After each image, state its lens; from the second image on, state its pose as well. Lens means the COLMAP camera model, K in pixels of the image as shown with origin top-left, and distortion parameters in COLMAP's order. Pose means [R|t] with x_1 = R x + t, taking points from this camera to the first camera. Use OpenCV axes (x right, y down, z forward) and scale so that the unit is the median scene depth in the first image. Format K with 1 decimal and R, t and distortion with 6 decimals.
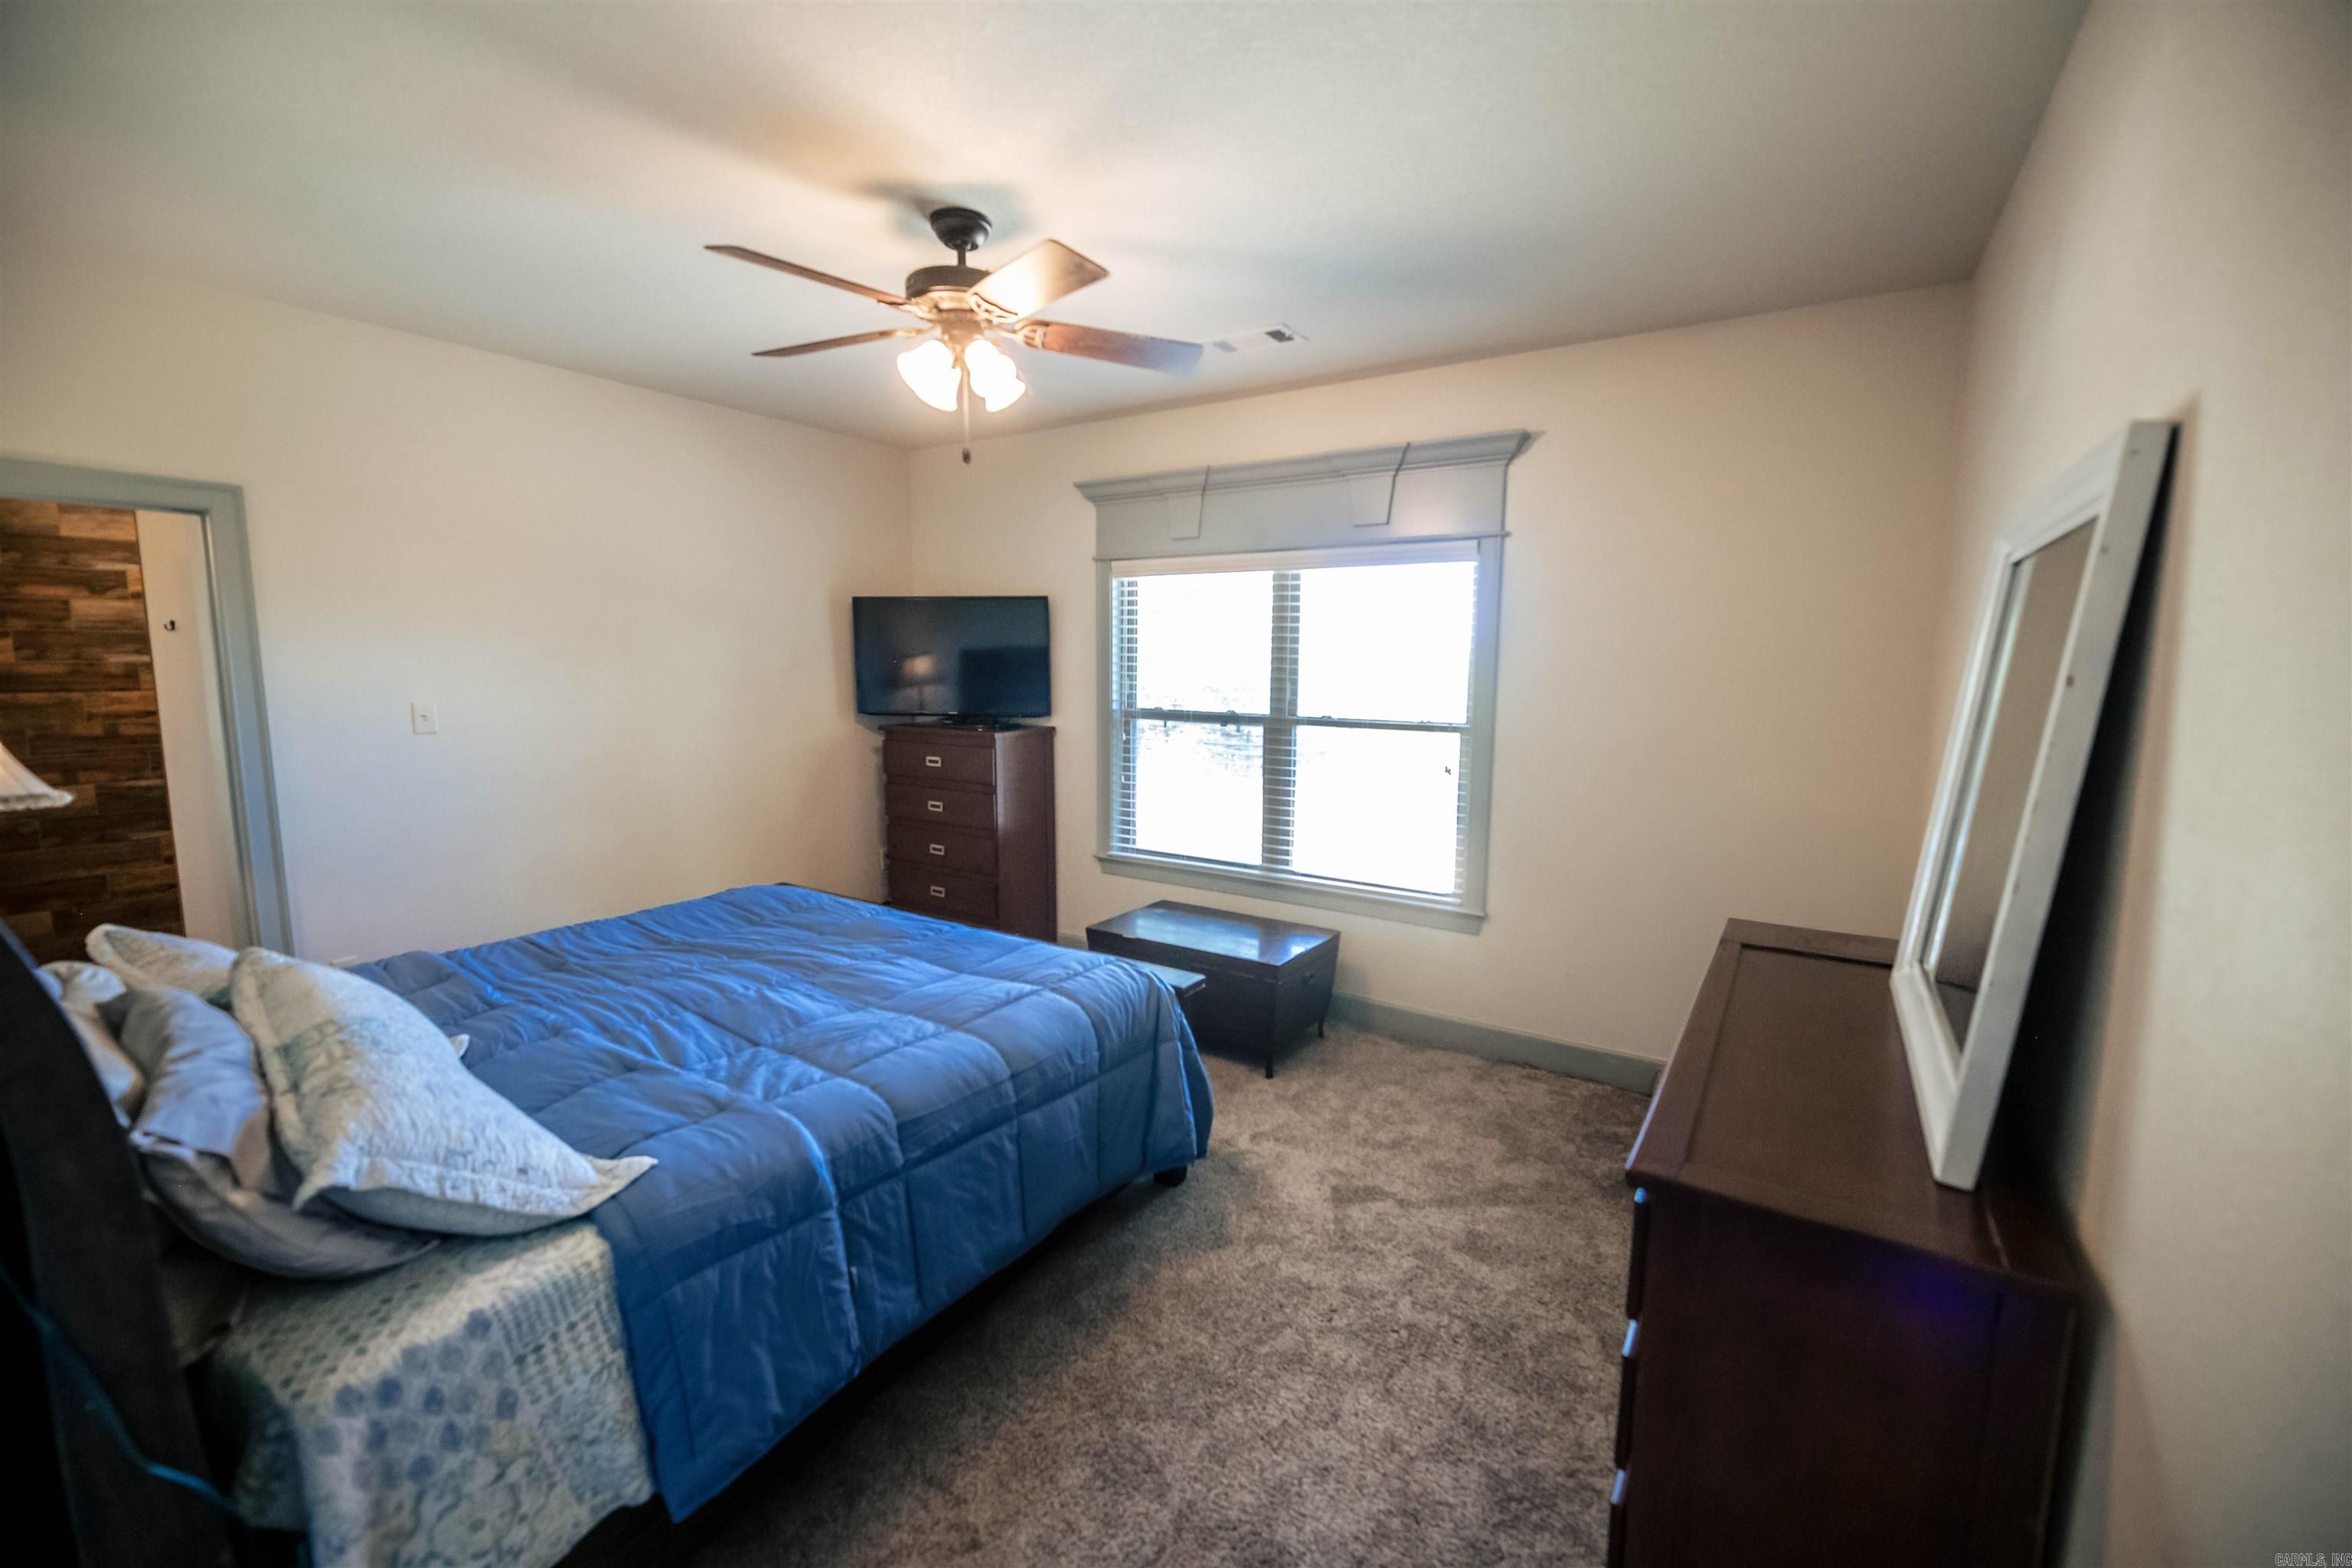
lens RADIAL K [[981.4, 0, 1182.2], [0, 981.4, 784.1], [0, 0, 1]] dist [-0.003694, -0.000224]
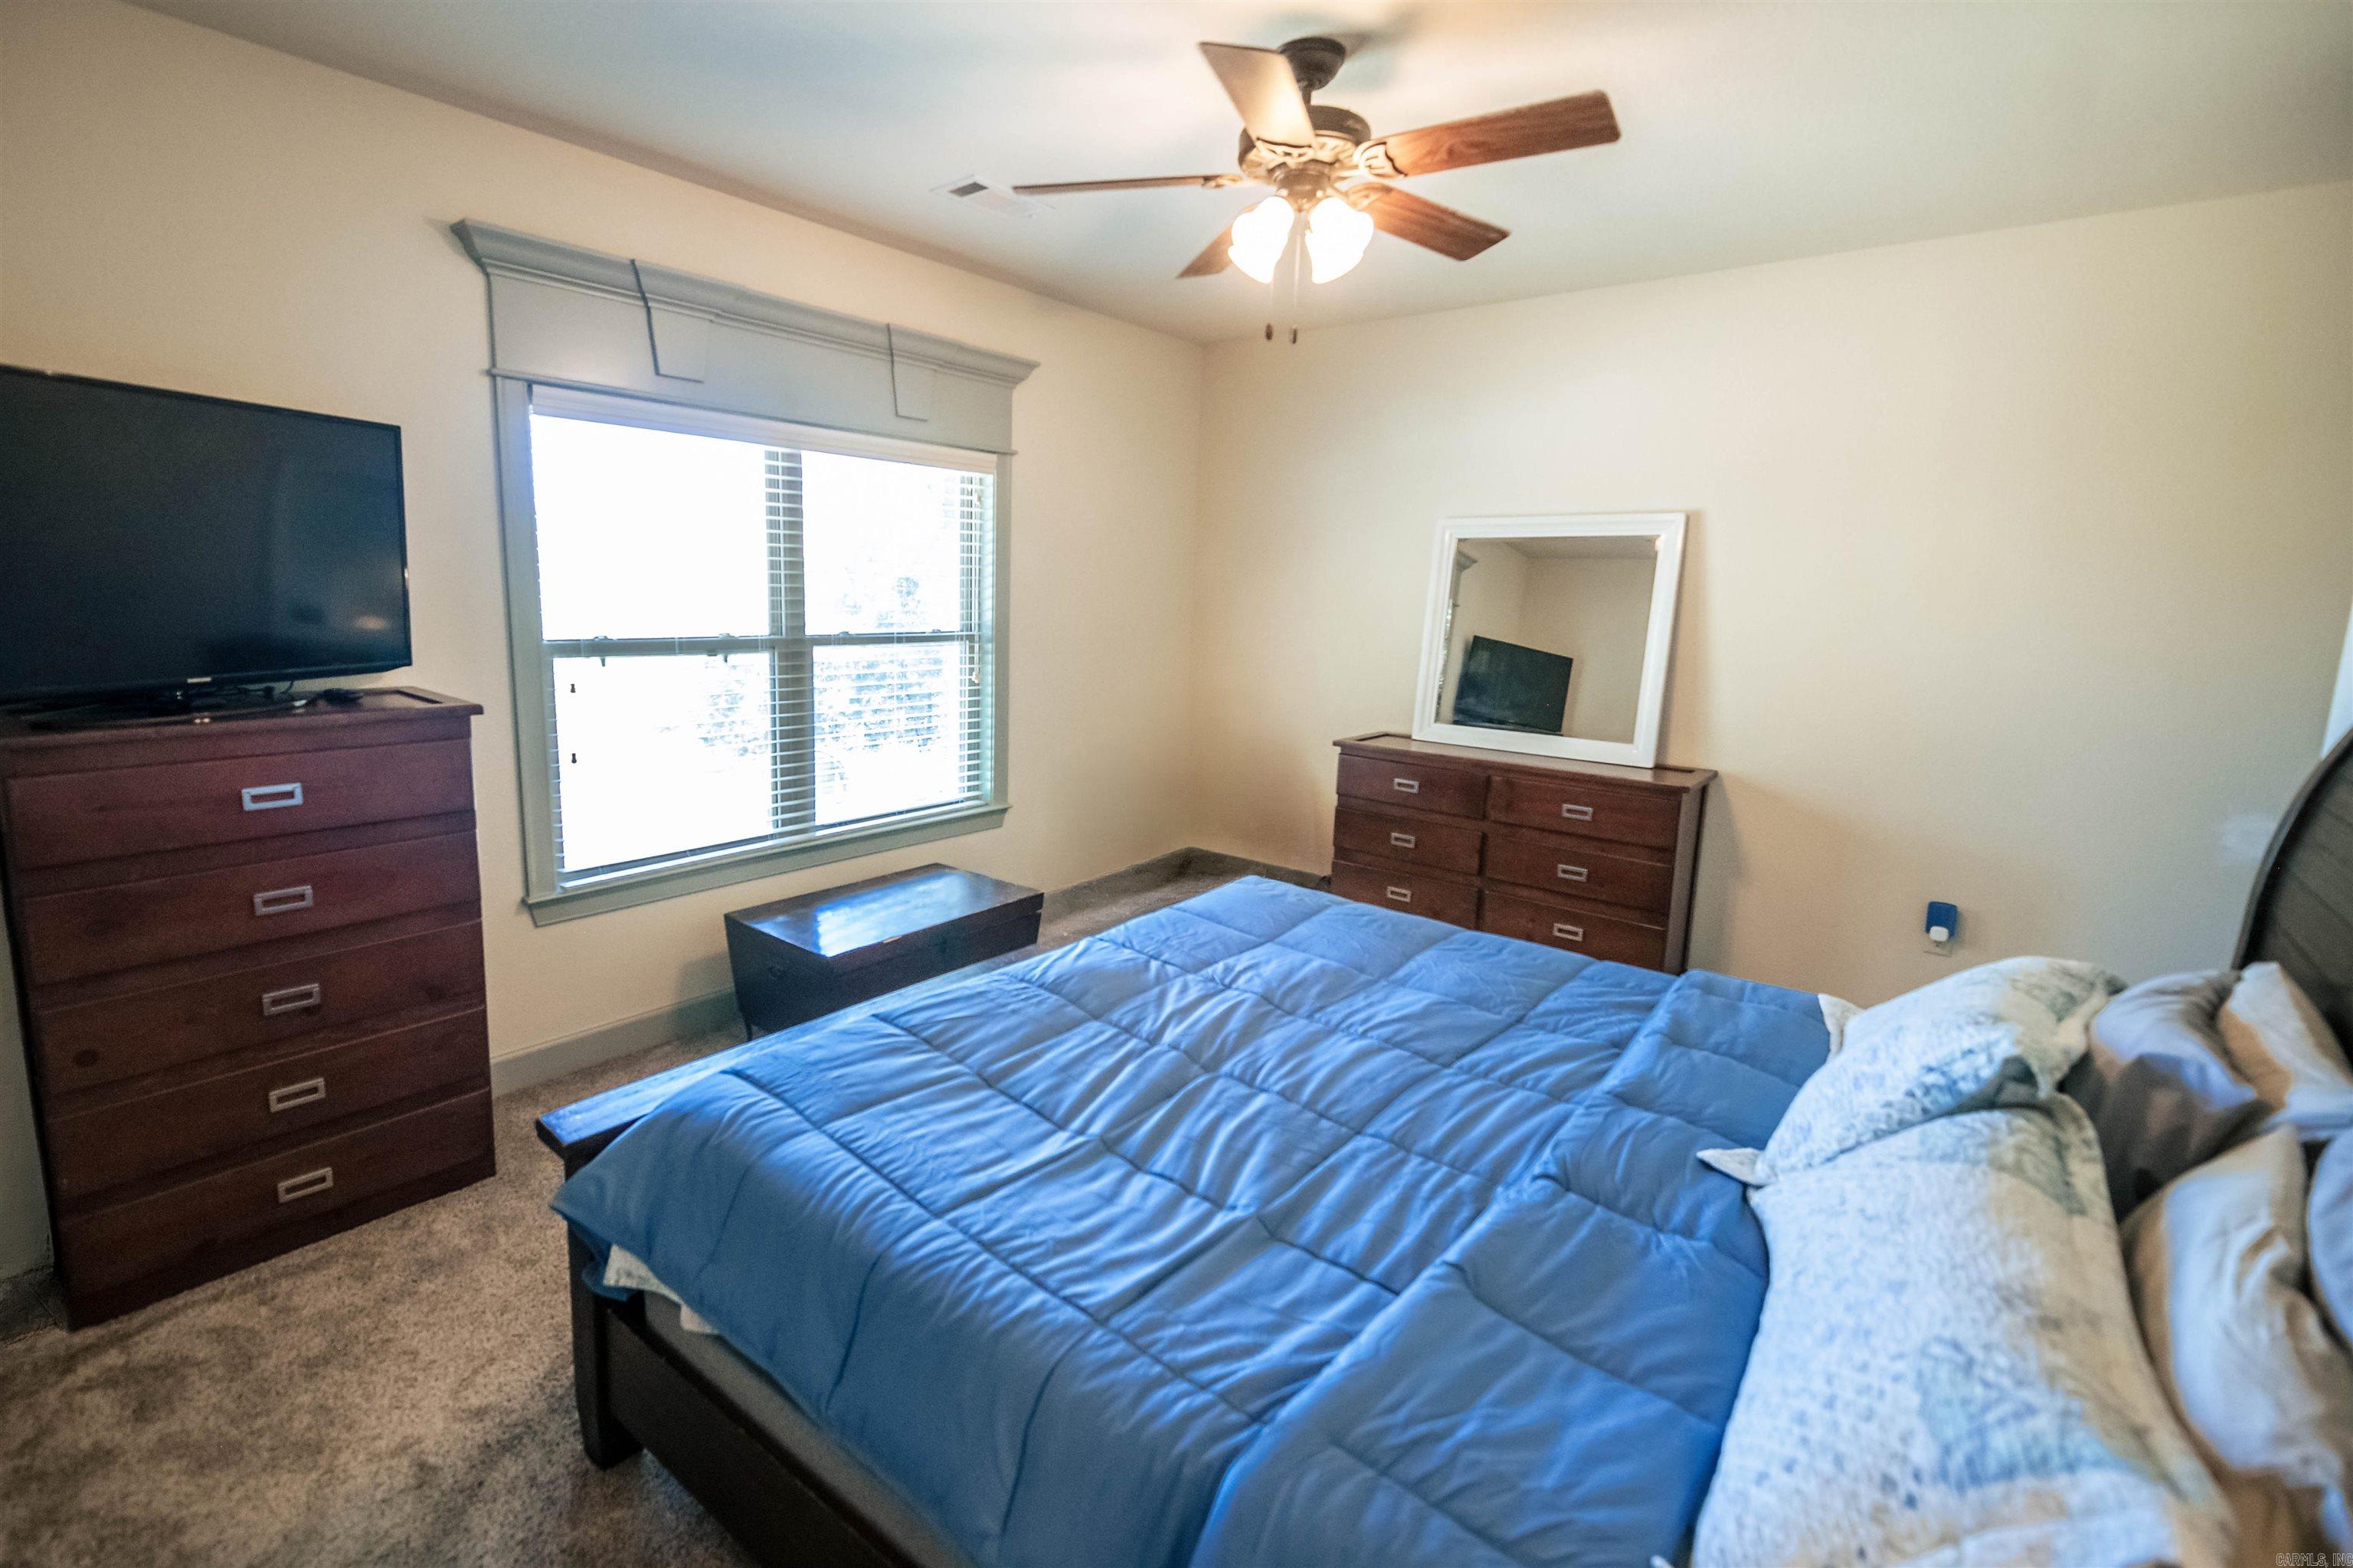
lens RADIAL K [[1031.6, 0, 1140.1], [0, 1031.6, 782.8], [0, 0, 1]] dist [-0.003412, -0.000732]
pose [[0.099316, -0.196417, 0.975478, -0.746387], [0.096369, 0.977615, 0.187035, -0.087574], [-0.990378, 0.075431, 0.116022, 0.673243]]
